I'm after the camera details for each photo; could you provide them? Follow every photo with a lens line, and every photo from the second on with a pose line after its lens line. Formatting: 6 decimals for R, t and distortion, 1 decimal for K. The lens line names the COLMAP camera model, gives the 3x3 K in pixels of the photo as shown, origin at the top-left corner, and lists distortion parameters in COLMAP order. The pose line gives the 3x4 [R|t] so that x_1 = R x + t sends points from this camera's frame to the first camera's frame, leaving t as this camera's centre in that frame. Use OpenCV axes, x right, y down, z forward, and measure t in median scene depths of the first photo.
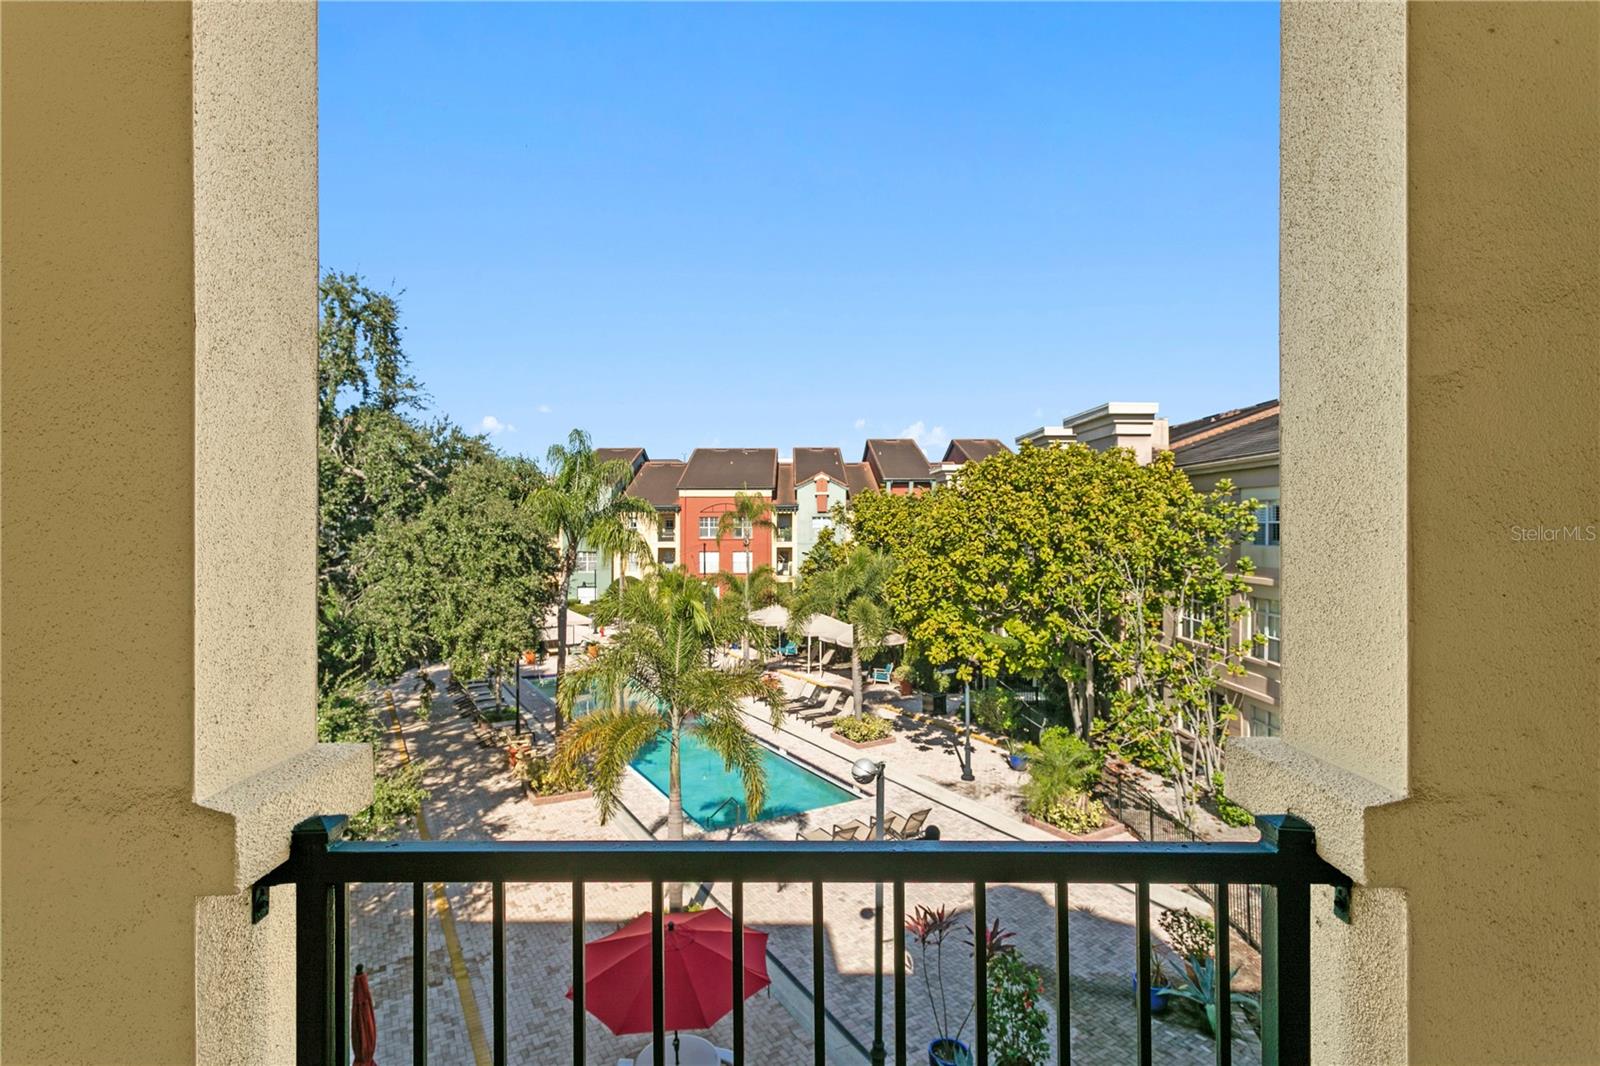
lens RADIAL K [[769.7, 0, 784.5], [0, 769.7, 528.9], [0, 0, 1]] dist [-0.000804, 0.004043]
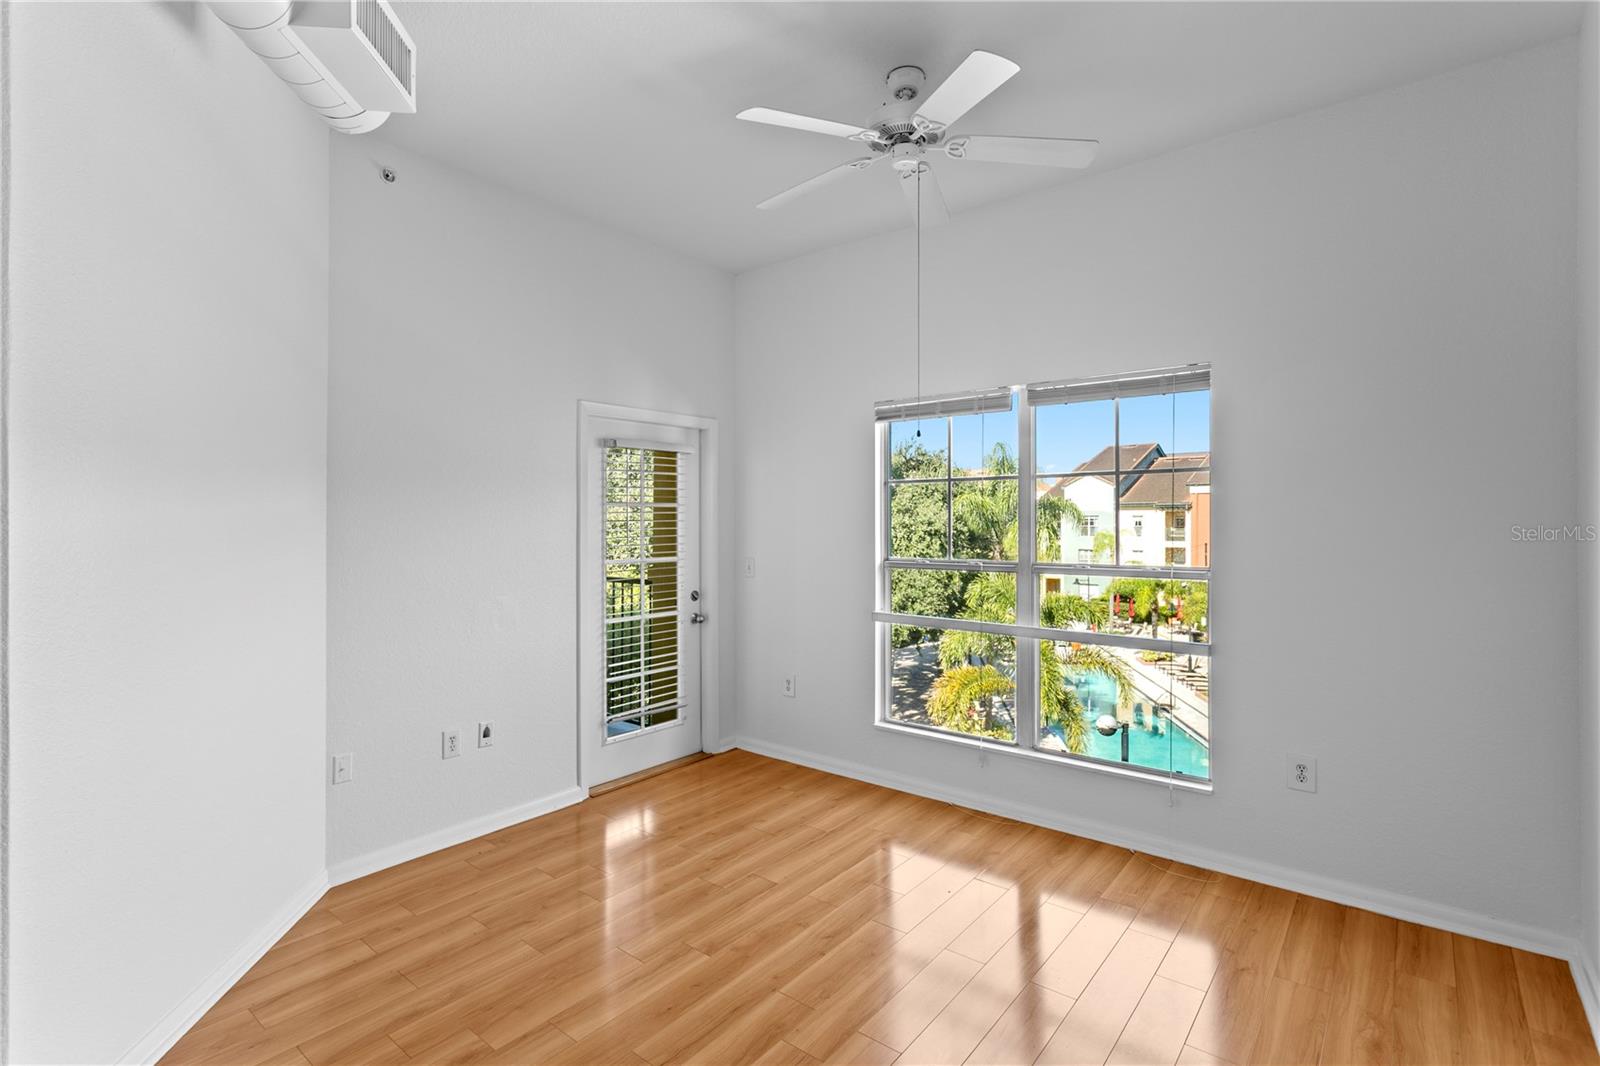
lens RADIAL K [[769.7, 0, 780.3], [0, 769.7, 520.6], [0, 0, 1]] dist [-0.000804, 0.004043]
pose [[0.769711, -0.000442, -0.638392, 0.186443], [-0.005320, 0.999961, -0.007107, 0.001321], [0.638370, 0.008867, 0.769679, -0.101828]]
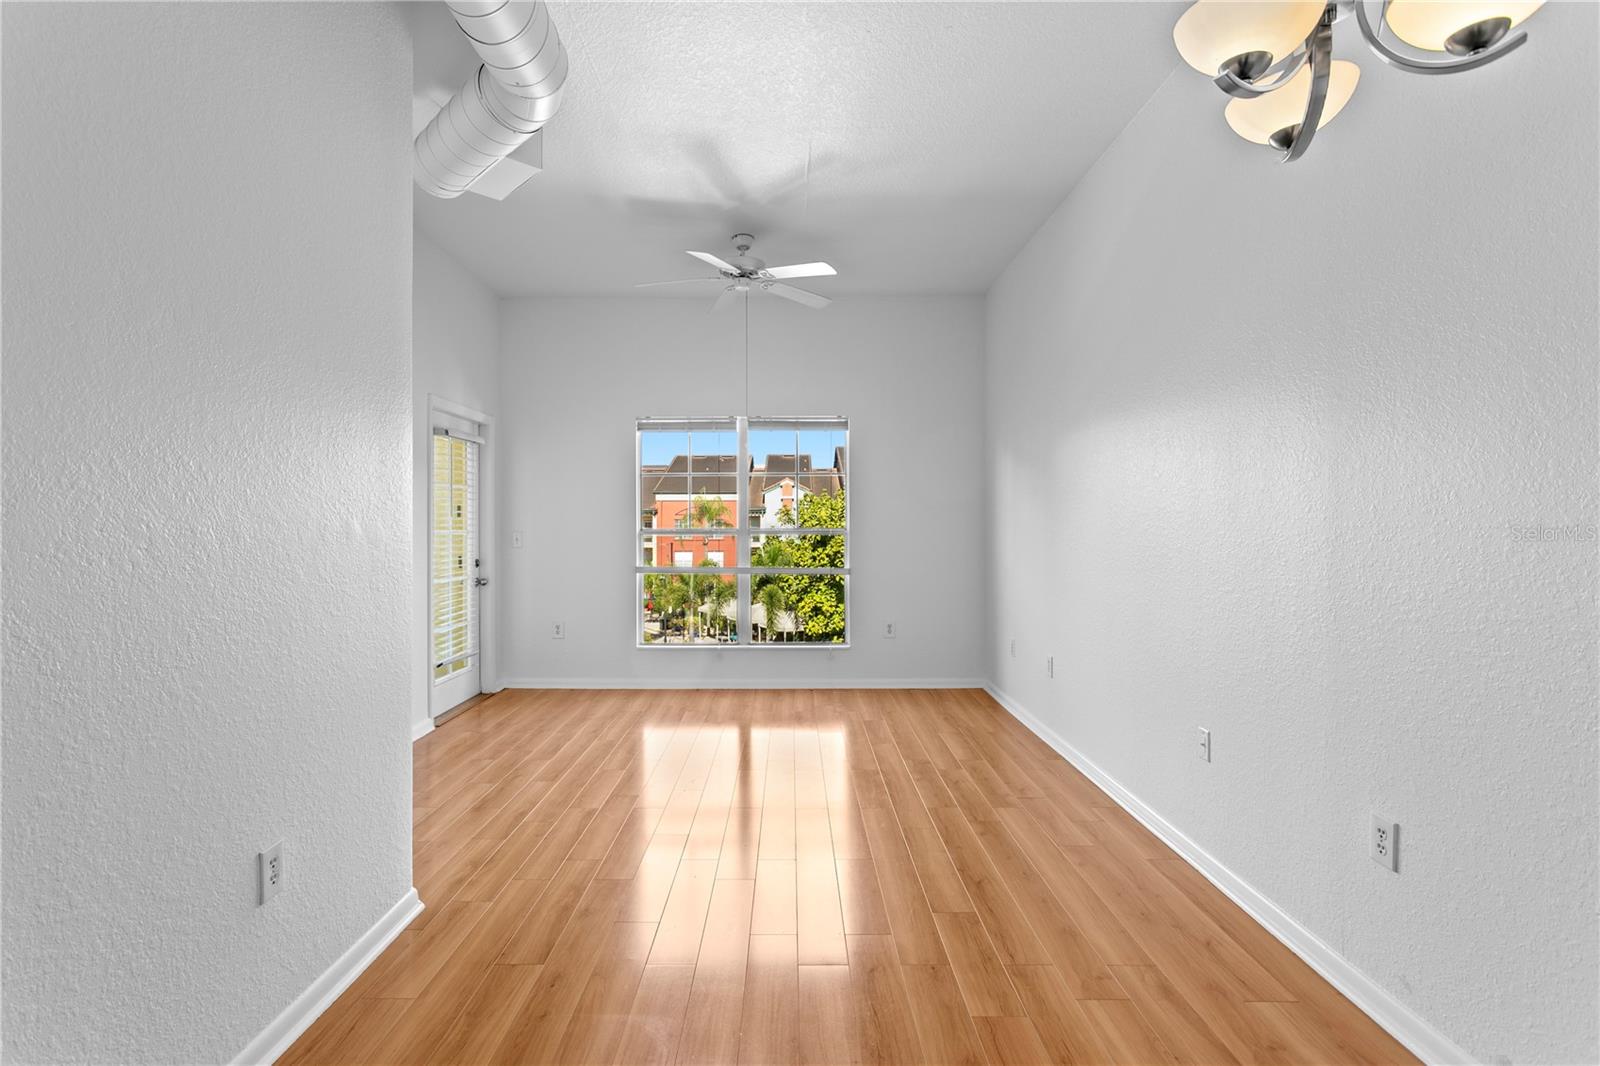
lens RADIAL K [[769.7, 0, 792.8], [0, 769.7, 527.0], [0, 0, 1]] dist [-0.000804, 0.004043]
pose [[0.999997, -0.000540, -0.002529, 0.141205], [0.000519, 0.999968, -0.008028, 0.010189], [0.002533, 0.008026, 0.999965, -0.199232]]
